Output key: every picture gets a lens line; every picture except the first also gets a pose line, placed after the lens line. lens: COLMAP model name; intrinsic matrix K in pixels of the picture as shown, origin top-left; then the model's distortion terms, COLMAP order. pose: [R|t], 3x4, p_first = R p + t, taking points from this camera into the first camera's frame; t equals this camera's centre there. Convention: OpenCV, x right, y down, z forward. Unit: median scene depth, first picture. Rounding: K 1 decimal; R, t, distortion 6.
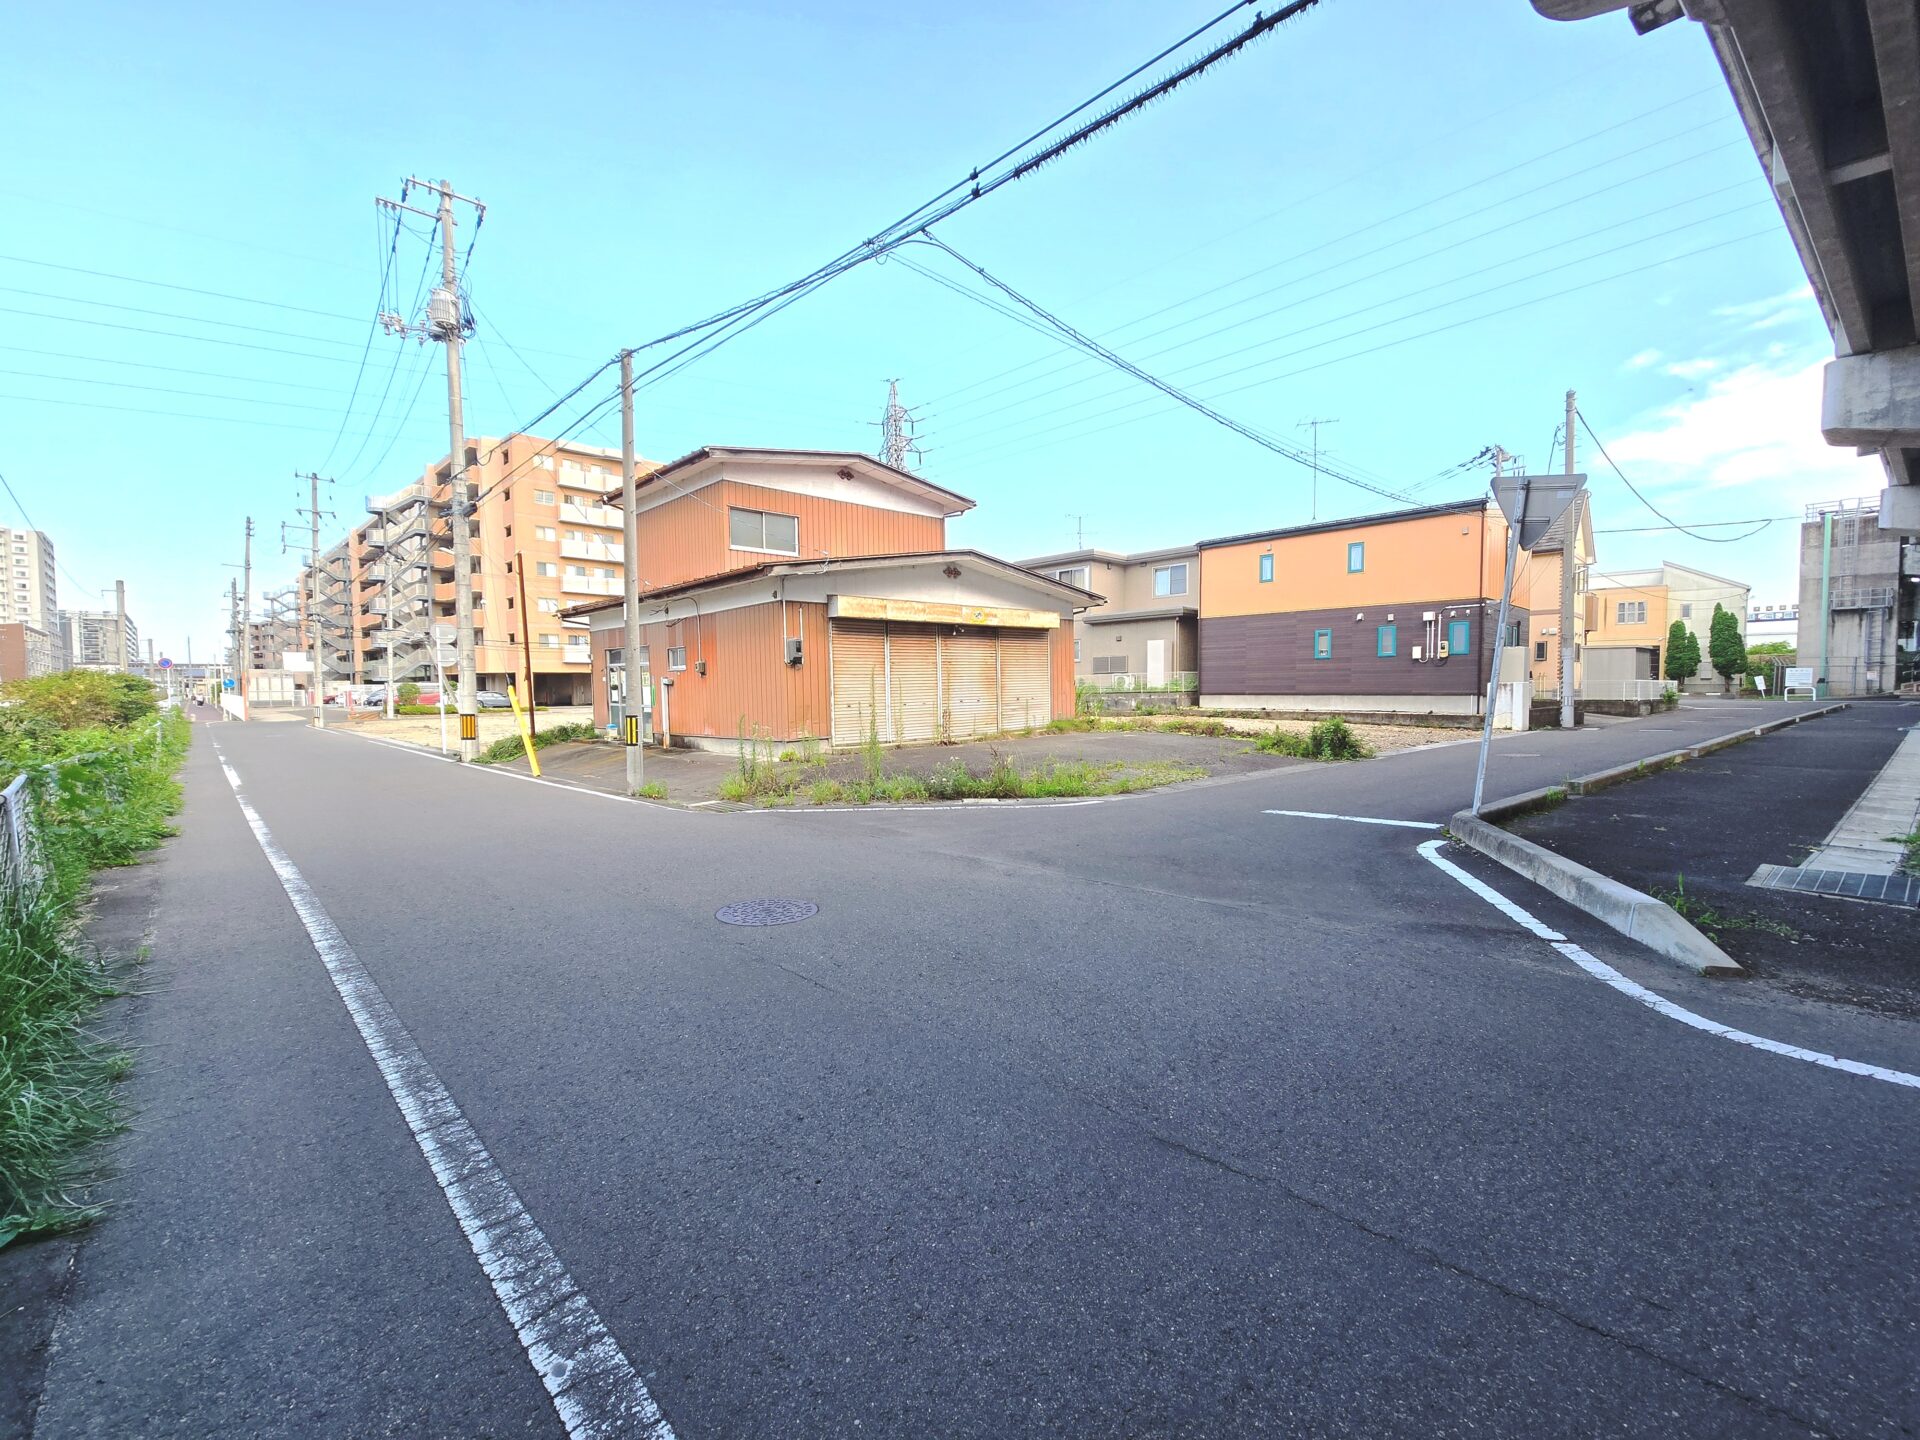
lens RADIAL K [[787.0, 0, 955.3], [0, 787.0, 722.4], [0, 0, 1]] dist [0.001415, -0.000479]
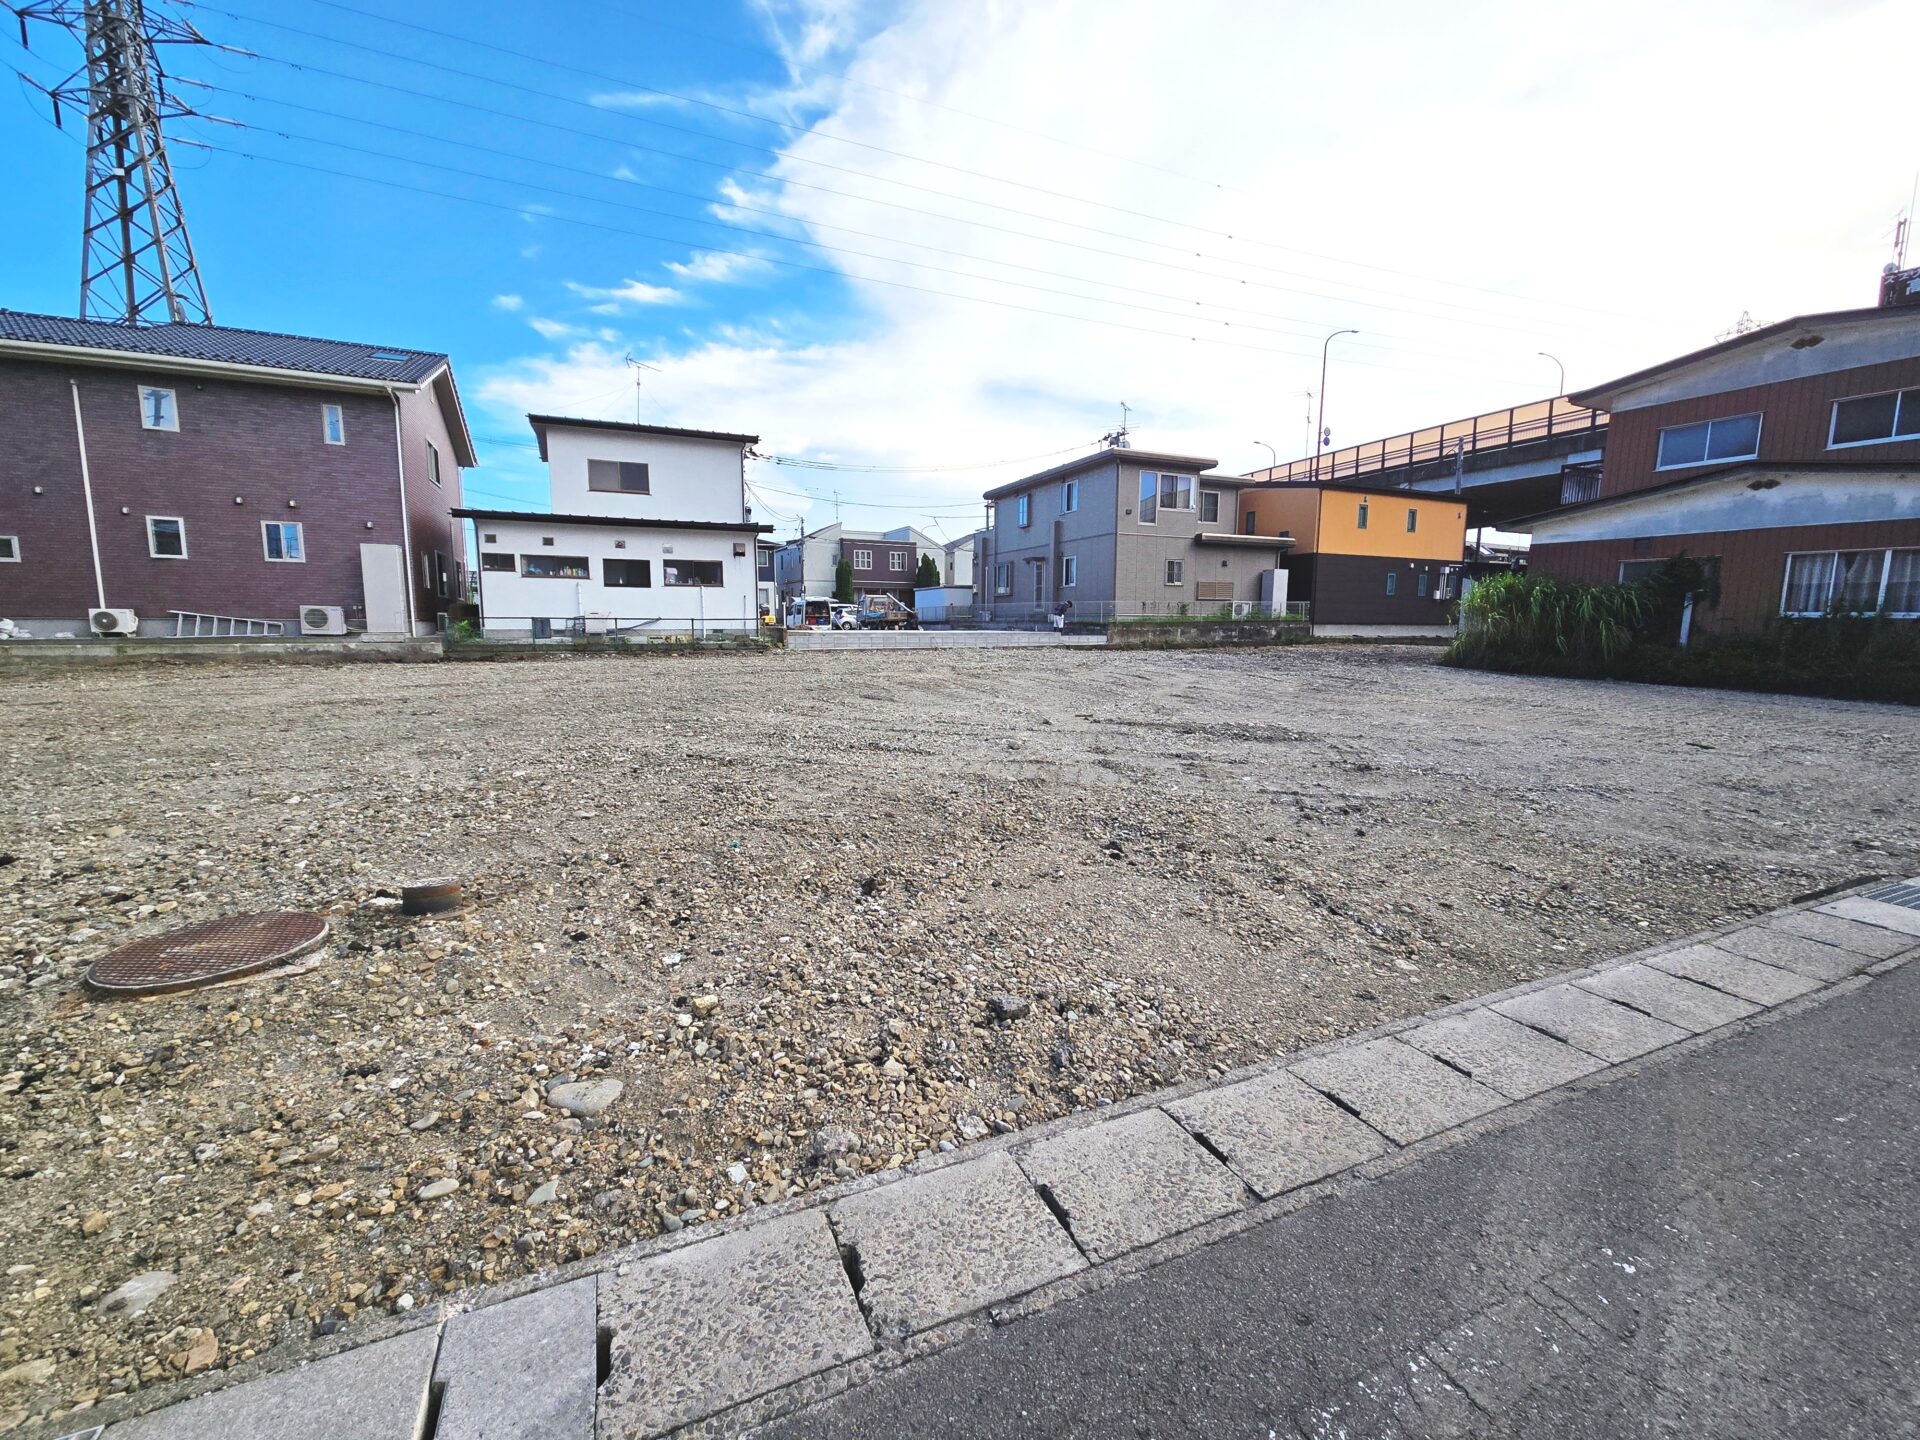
lens RADIAL K [[787.8, 0, 954.4], [0, 787.8, 718.5], [0, 0, 1]] dist [0.003572, -0.000528]
pose [[0.339180, -0.105941, 0.934737, -0.773519], [0.031447, 0.994360, 0.101288, -0.026696], [-0.940196, -0.004960, 0.340598, 0.948720]]
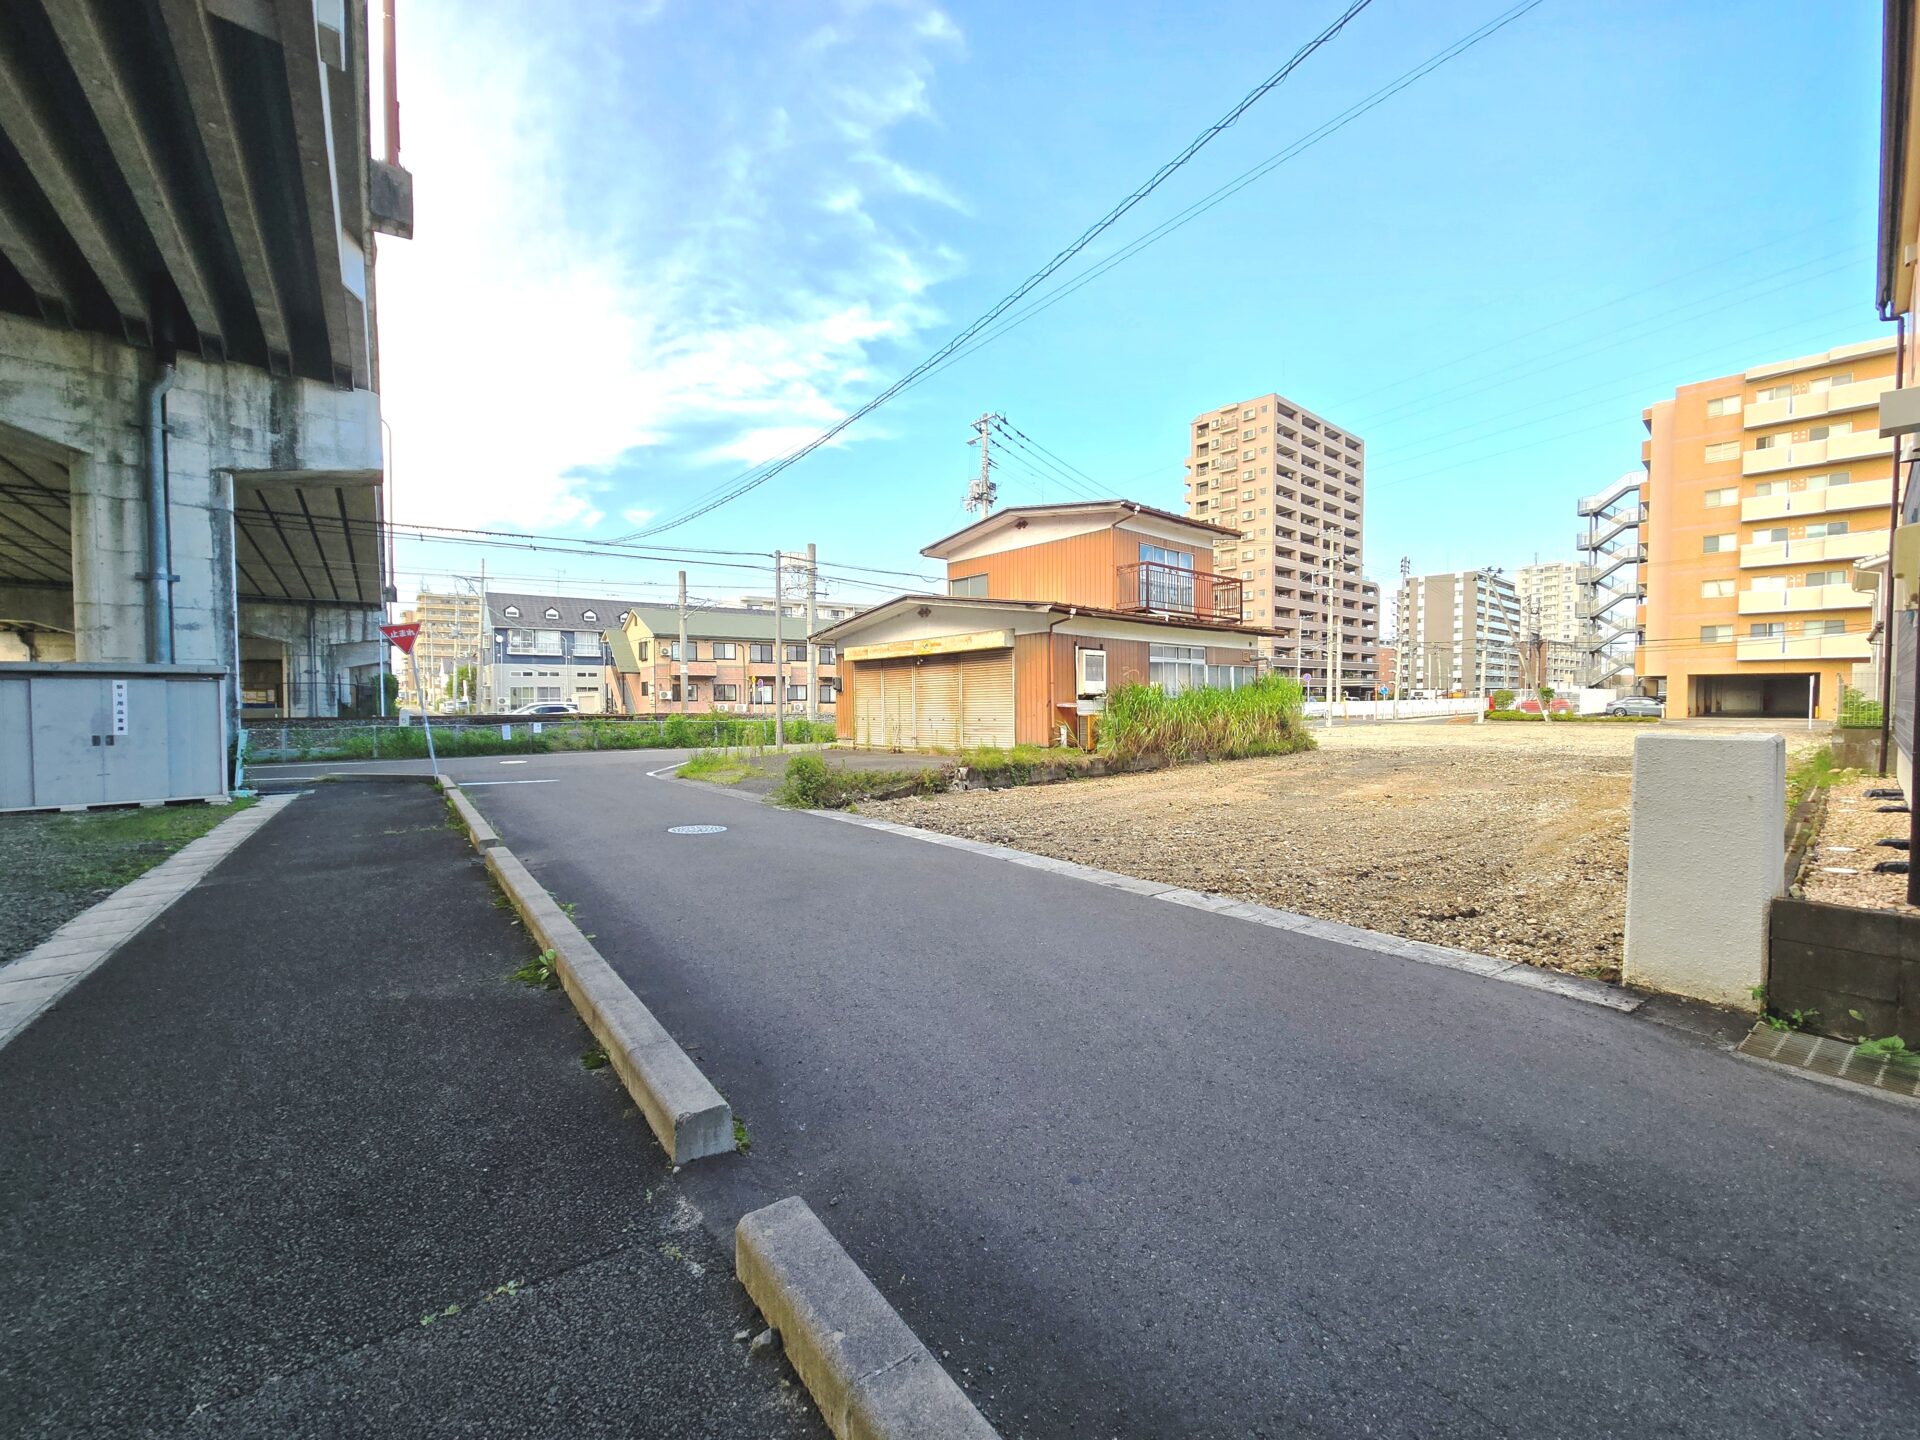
lens RADIAL K [[787.0, 0, 955.3], [0, 787.0, 722.4], [0, 0, 1]] dist [0.001415, -0.000479]
pose [[-0.042035, 0.038908, -0.998358, 0.578141], [-0.038858, 0.998422, 0.040547, -0.034894], [0.998360, 0.040498, -0.040457, 0.528888]]
